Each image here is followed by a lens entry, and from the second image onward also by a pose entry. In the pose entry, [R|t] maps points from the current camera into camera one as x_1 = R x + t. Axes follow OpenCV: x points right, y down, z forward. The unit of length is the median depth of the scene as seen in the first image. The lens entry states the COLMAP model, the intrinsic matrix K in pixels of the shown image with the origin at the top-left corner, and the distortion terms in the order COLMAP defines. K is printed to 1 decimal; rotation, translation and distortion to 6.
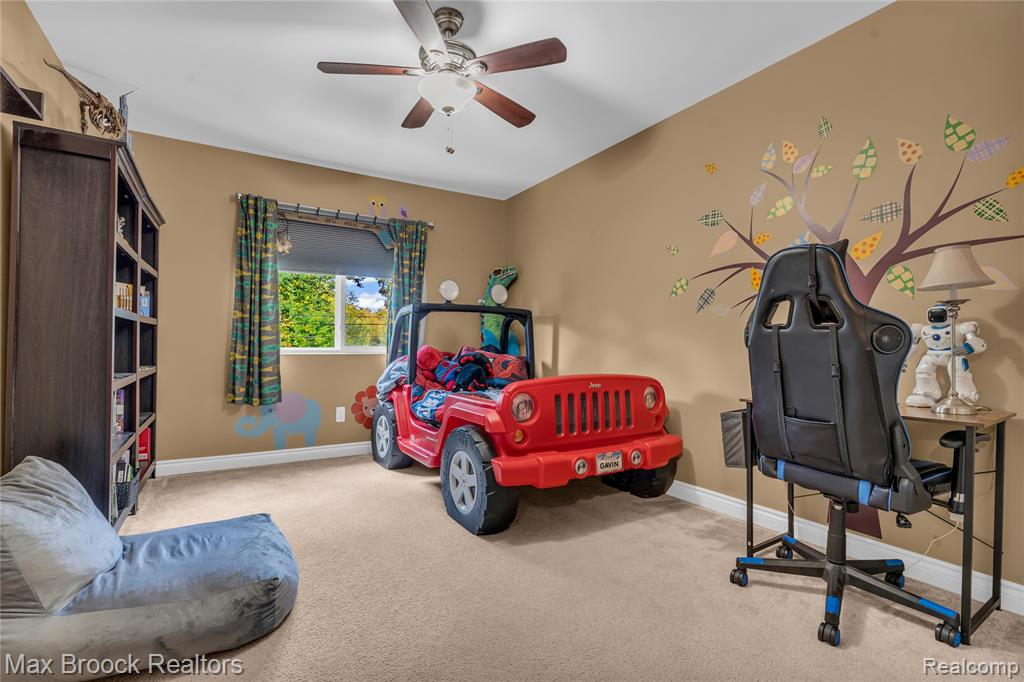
lens RADIAL K [[471.6, 0, 511.6], [0, 471.6, 350.5], [0, 0, 1]] dist [-0.000447, -0.000216]
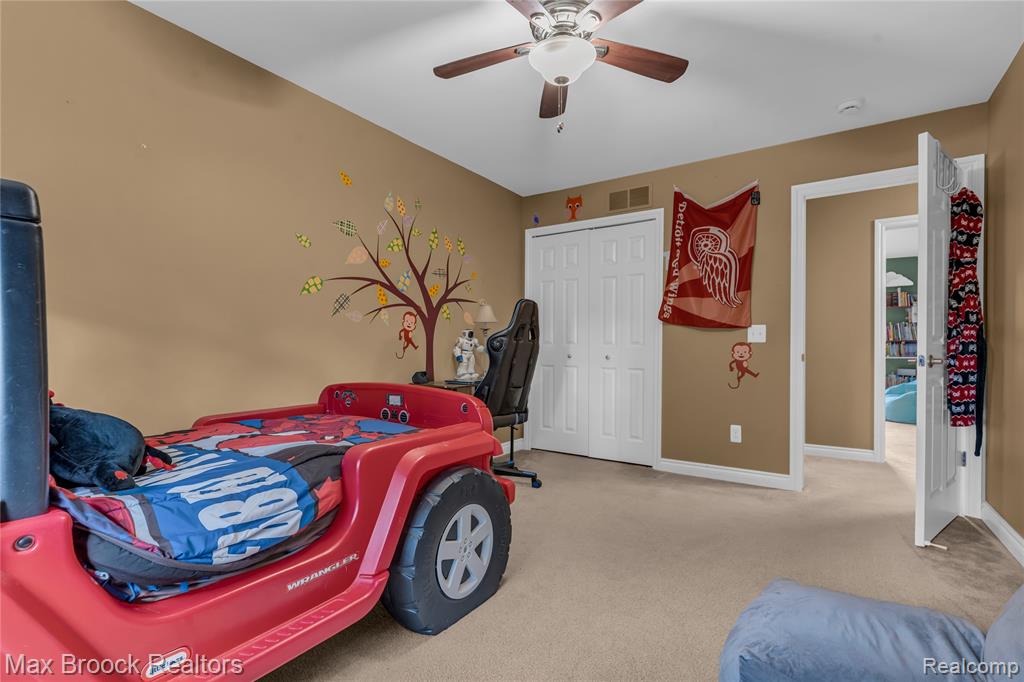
lens RADIAL K [[471.6, 0, 511.6], [0, 471.6, 350.5], [0, 0, 1]] dist [-0.000447, -0.000216]
pose [[-0.418833, -0.010413, 0.908004, -0.742454], [0.003586, 0.999907, 0.013121, -0.021381], [-0.908056, 0.008751, -0.418757, 1.208344]]
